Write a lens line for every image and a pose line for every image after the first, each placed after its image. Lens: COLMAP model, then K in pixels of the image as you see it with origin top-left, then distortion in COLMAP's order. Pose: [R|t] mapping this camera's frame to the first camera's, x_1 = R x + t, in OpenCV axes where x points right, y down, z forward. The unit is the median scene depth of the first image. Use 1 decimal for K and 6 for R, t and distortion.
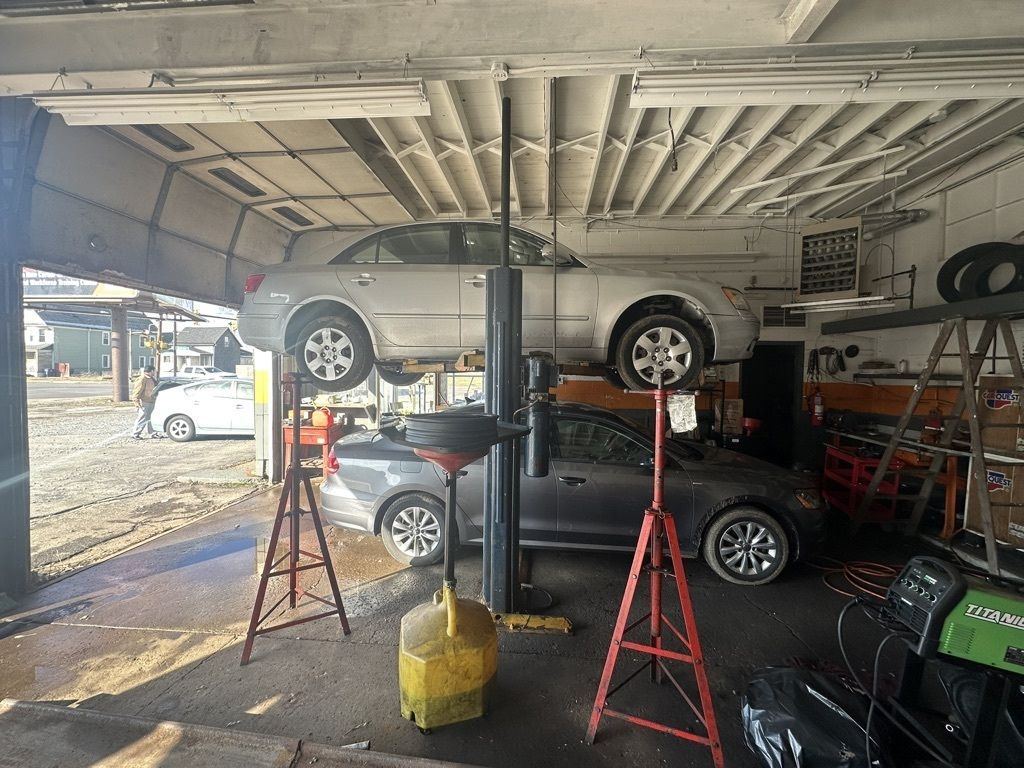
lens RADIAL K [[405.1, 0, 509.6], [0, 405.1, 384.9], [0, 0, 1]] dist [-0.006795, 0.001306]
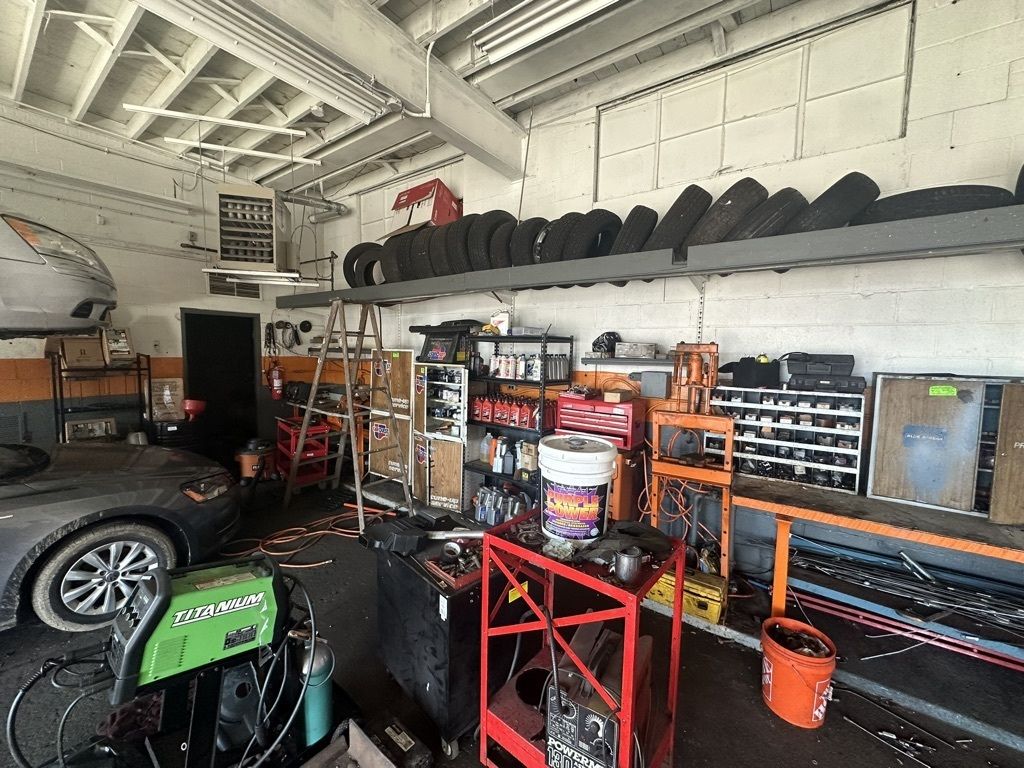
lens RADIAL K [[405.1, 0, 510.9], [0, 405.1, 385.4], [0, 0, 1]] dist [-0.006795, 0.001306]
pose [[0.517888, -0.077809, 0.851903, 0.266842], [0.019374, 0.996666, 0.079253, -0.003261], [-0.855229, -0.024540, 0.517669, -0.025143]]
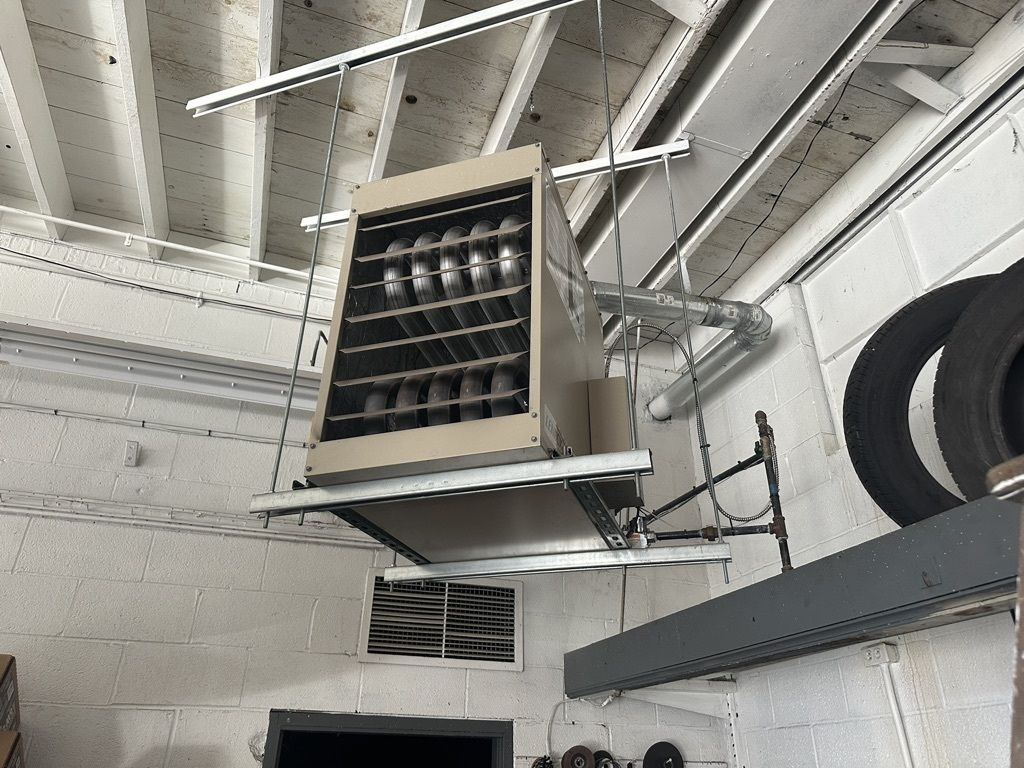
lens RADIAL K [[718.7, 0, 511.9], [0, 718.7, 380.6], [0, 0, 1]] dist [0.004764, 0.000036]
pose [[0.916037, 0.198177, 0.348716, 0.680007], [0.012680, 0.854668, -0.519020, -0.070514], [-0.400894, 0.479863, 0.780394, 0.682174]]
